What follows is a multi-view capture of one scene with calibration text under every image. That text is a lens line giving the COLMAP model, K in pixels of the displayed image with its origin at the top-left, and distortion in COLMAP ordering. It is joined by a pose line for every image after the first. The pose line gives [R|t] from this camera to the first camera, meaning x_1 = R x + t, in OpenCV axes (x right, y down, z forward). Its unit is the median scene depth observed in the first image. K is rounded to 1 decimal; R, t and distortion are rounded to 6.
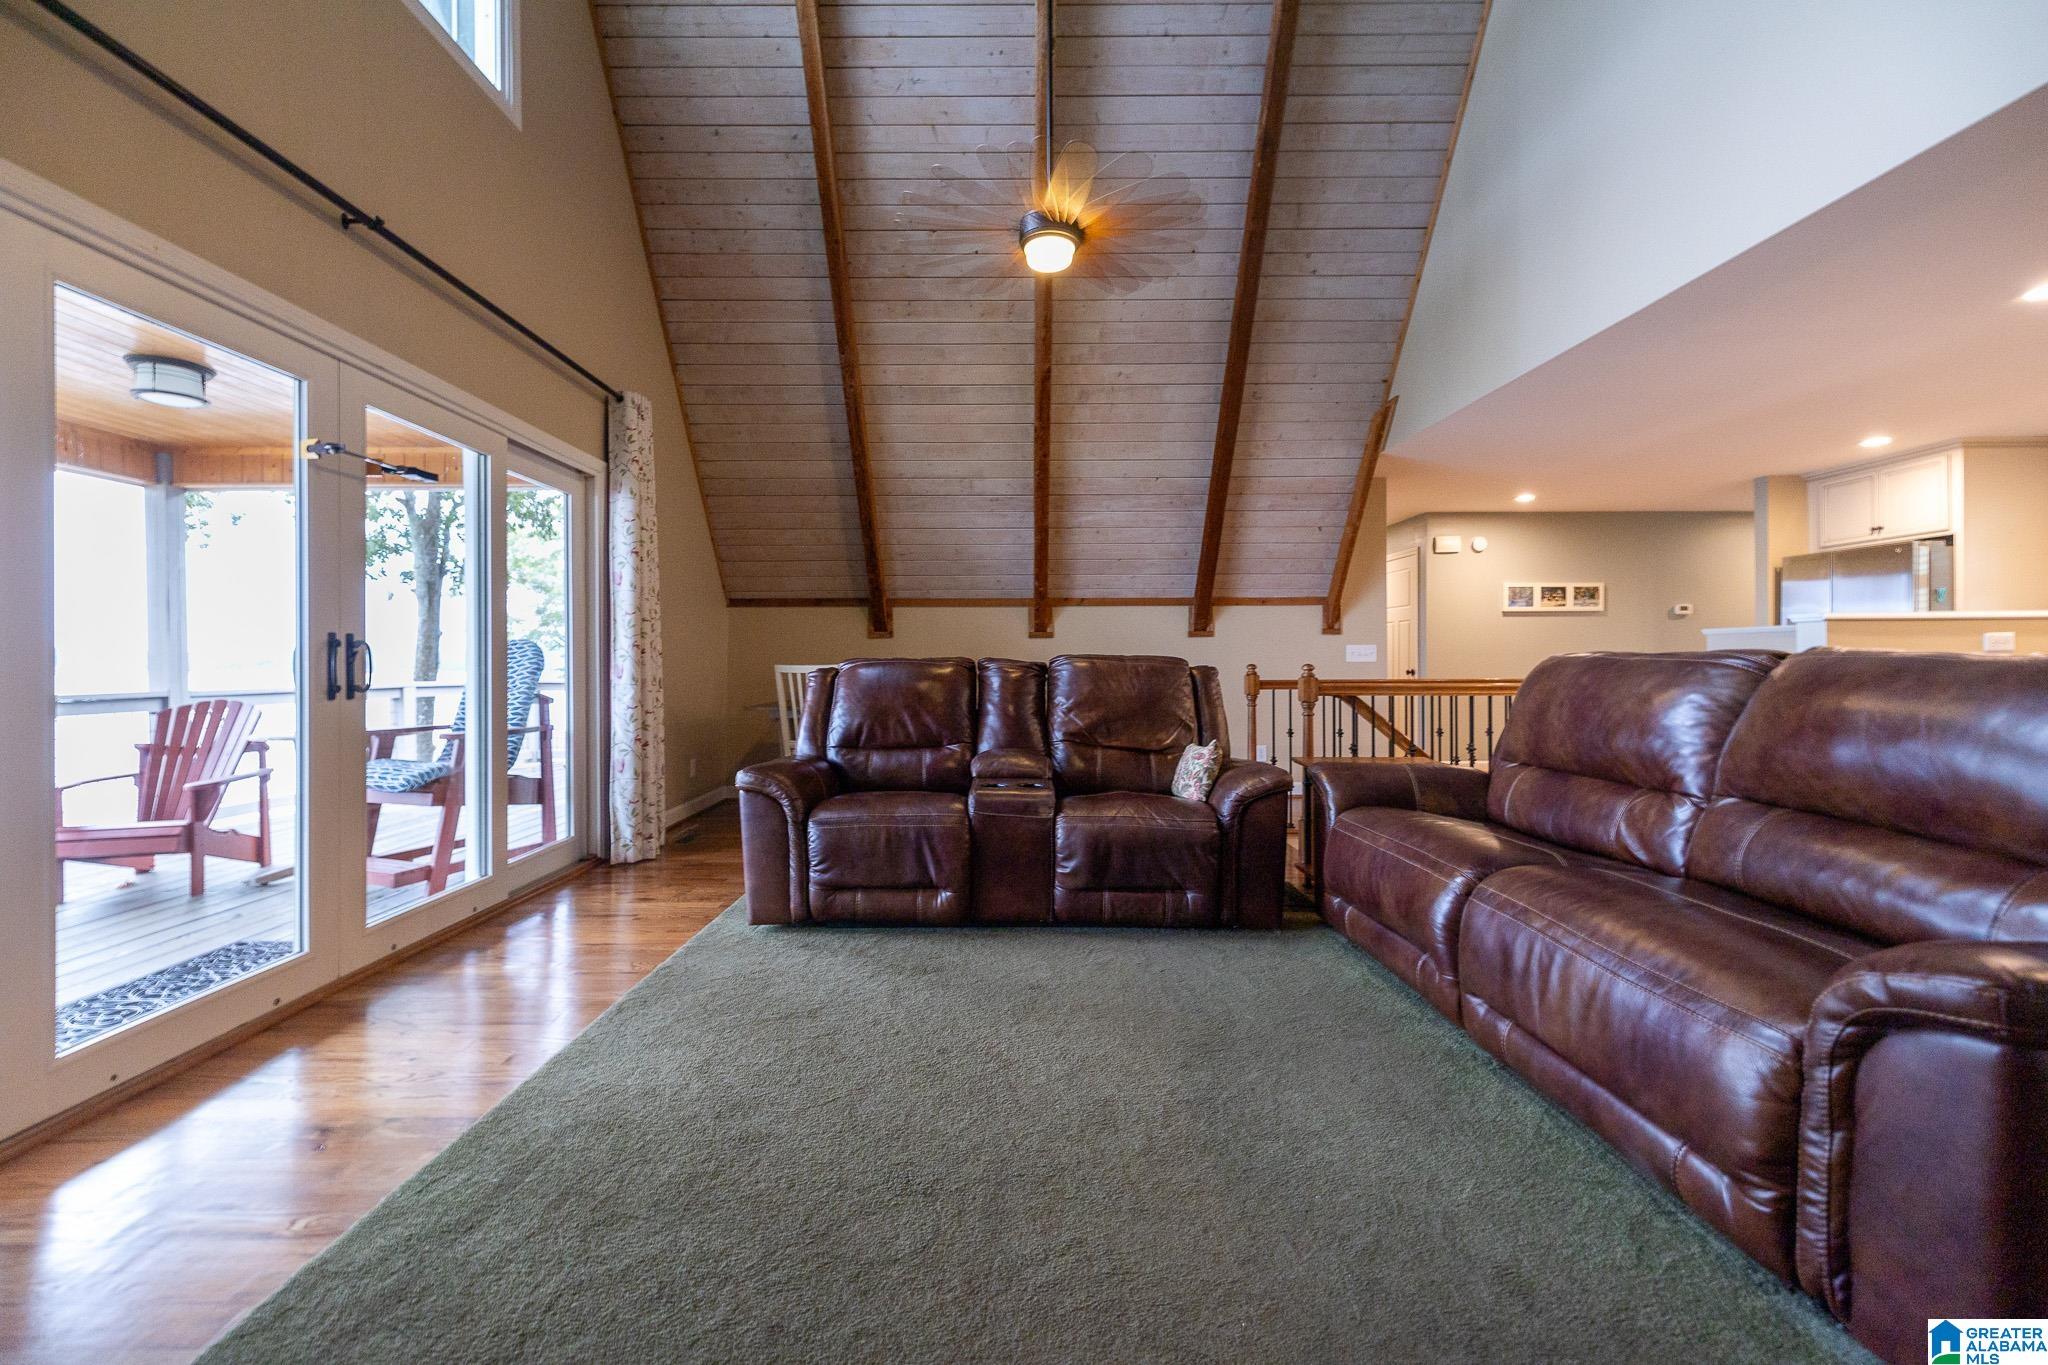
lens RADIAL K [[860.1, 0, 996.7], [0, 860.1, 660.1], [0, 0, 1]] dist [-0.003228, -0.000512]
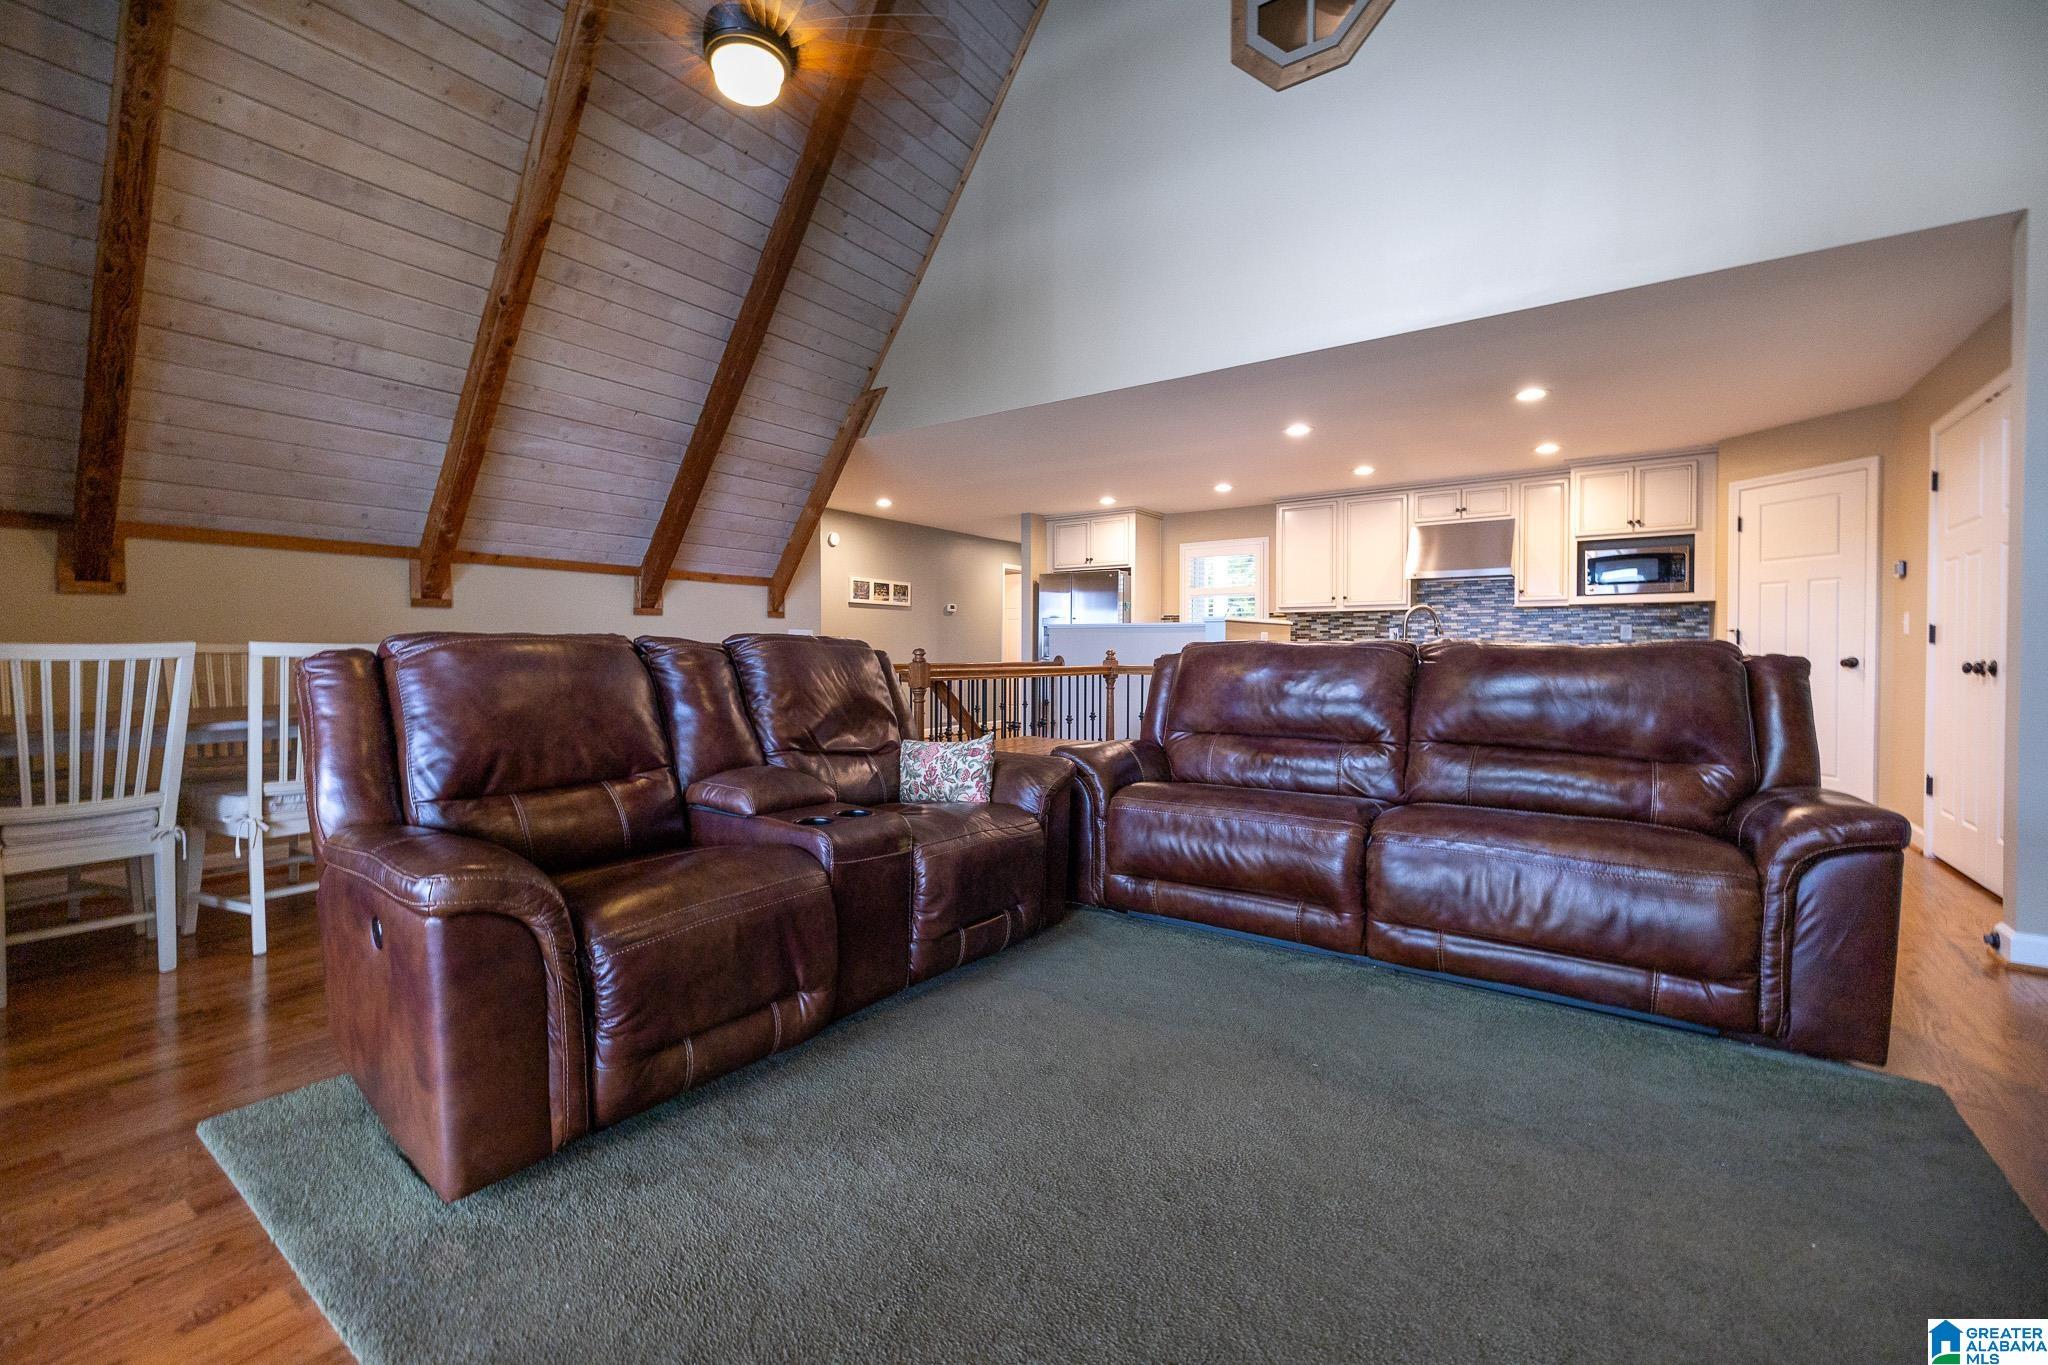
lens RADIAL K [[860.1, 0, 996.7], [0, 860.1, 660.1], [0, 0, 1]] dist [-0.003228, -0.000512]
pose [[0.580197, -0.003133, 0.814470, -0.270975], [-0.010115, 0.999888, 0.011052, 0.004465], [-0.814414, -0.014651, 0.580100, 0.272701]]
